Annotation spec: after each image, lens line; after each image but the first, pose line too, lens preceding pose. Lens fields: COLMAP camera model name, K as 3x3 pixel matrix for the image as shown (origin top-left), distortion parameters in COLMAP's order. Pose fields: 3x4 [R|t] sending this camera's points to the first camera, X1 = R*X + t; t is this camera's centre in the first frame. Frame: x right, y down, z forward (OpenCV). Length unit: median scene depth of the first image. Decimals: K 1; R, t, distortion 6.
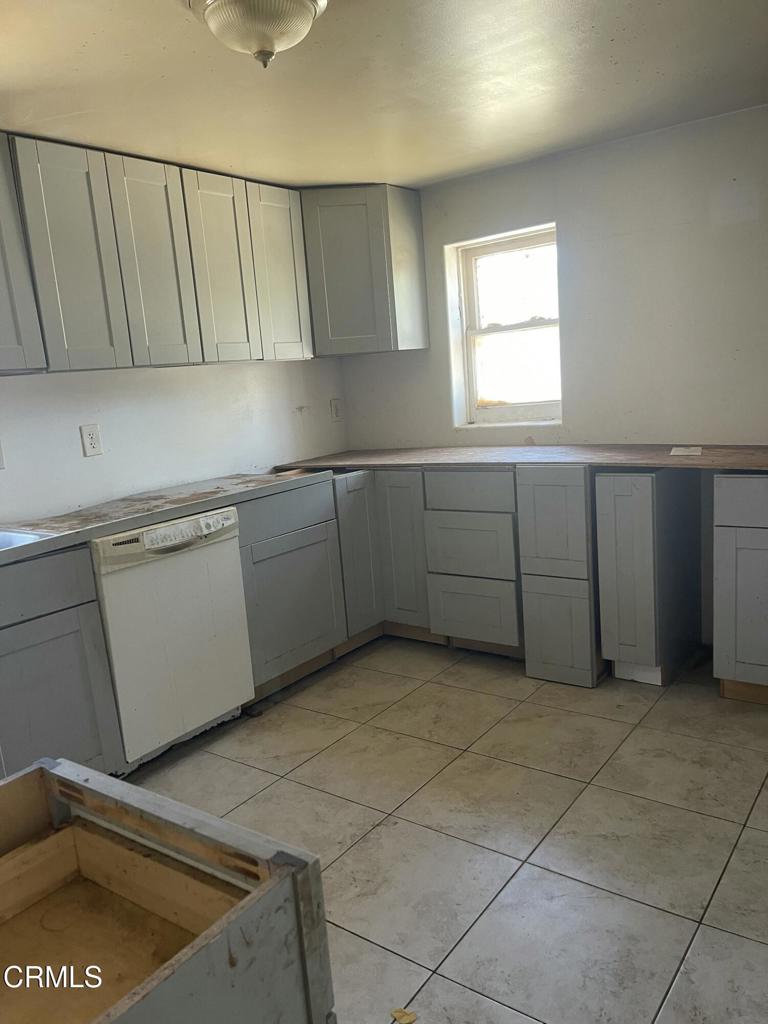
lens RADIAL K [[773.4, 0, 384.0], [0, 773.4, 512.0], [0, 0, 1]] dist [0.092683, -0.119644]
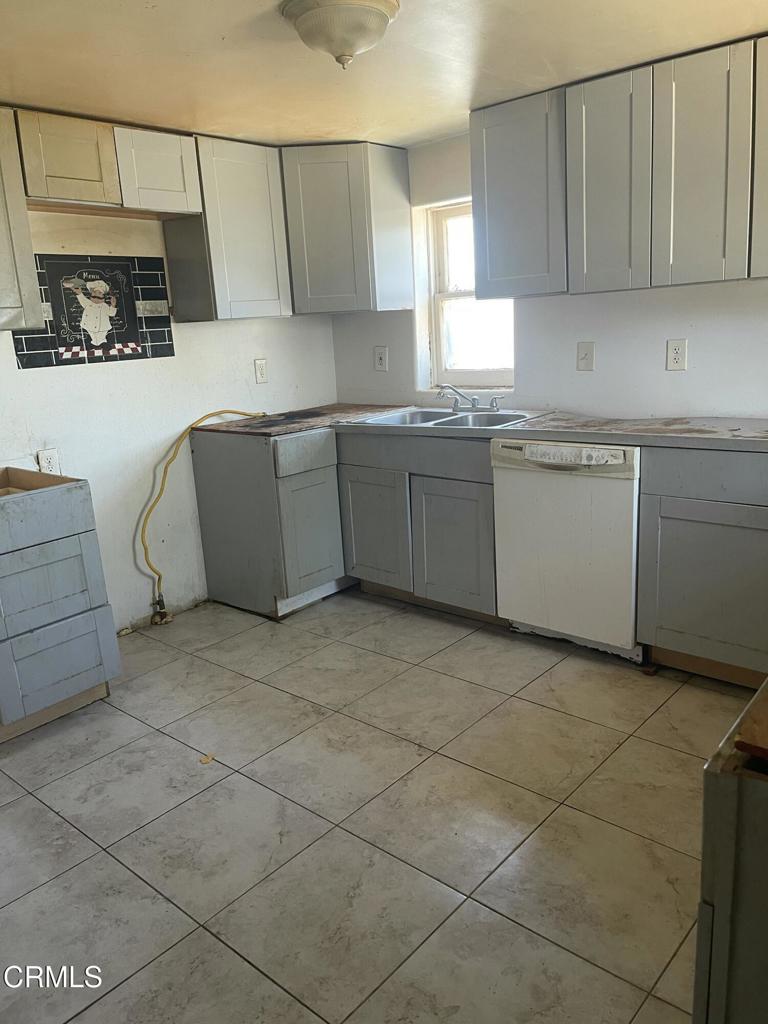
lens RADIAL K [[755.8, 0, 384.6], [0, 755.8, 502.4], [0, 0, 1]] dist [0.003555, -0.003552]
pose [[-0.077147, 0.315685, -0.945723, 0.774841], [-0.109364, 0.940146, 0.322745, -0.225149], [0.991003, 0.128327, -0.038004, 0.822346]]
